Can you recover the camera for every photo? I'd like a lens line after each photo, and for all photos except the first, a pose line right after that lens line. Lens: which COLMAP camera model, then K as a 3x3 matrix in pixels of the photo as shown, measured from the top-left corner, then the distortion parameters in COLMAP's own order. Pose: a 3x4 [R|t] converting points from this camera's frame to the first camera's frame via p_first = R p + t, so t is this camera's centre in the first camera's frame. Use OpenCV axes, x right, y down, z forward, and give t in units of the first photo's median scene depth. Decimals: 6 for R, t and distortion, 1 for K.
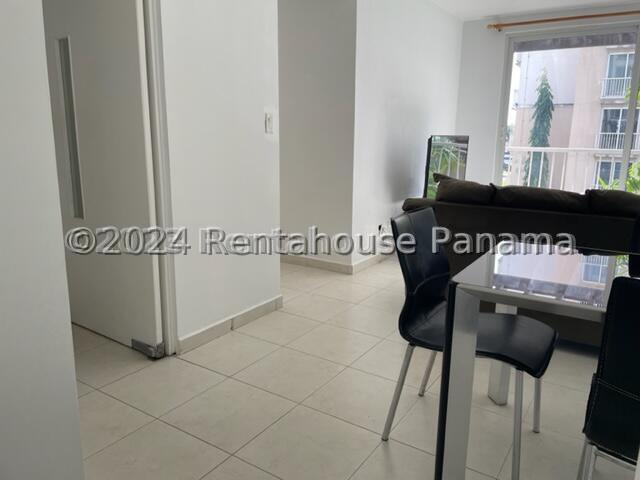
lens RADIAL K [[485.6, 0, 320.0], [0, 485.6, 240.0], [0, 0, 1]] dist [0.001815, -0.001938]
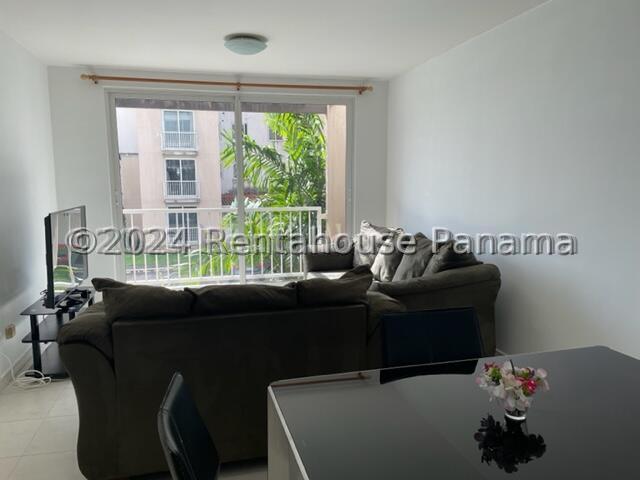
lens RADIAL K [[485.6, 0, 320.0], [0, 485.6, 240.0], [0, 0, 1]] dist [0.001815, -0.001938]
pose [[0.663130, -0.100973, 0.741662, -0.038779], [0.164711, 0.986256, -0.012997, -0.074094], [-0.730157, 0.130778, 0.670647, 0.155616]]
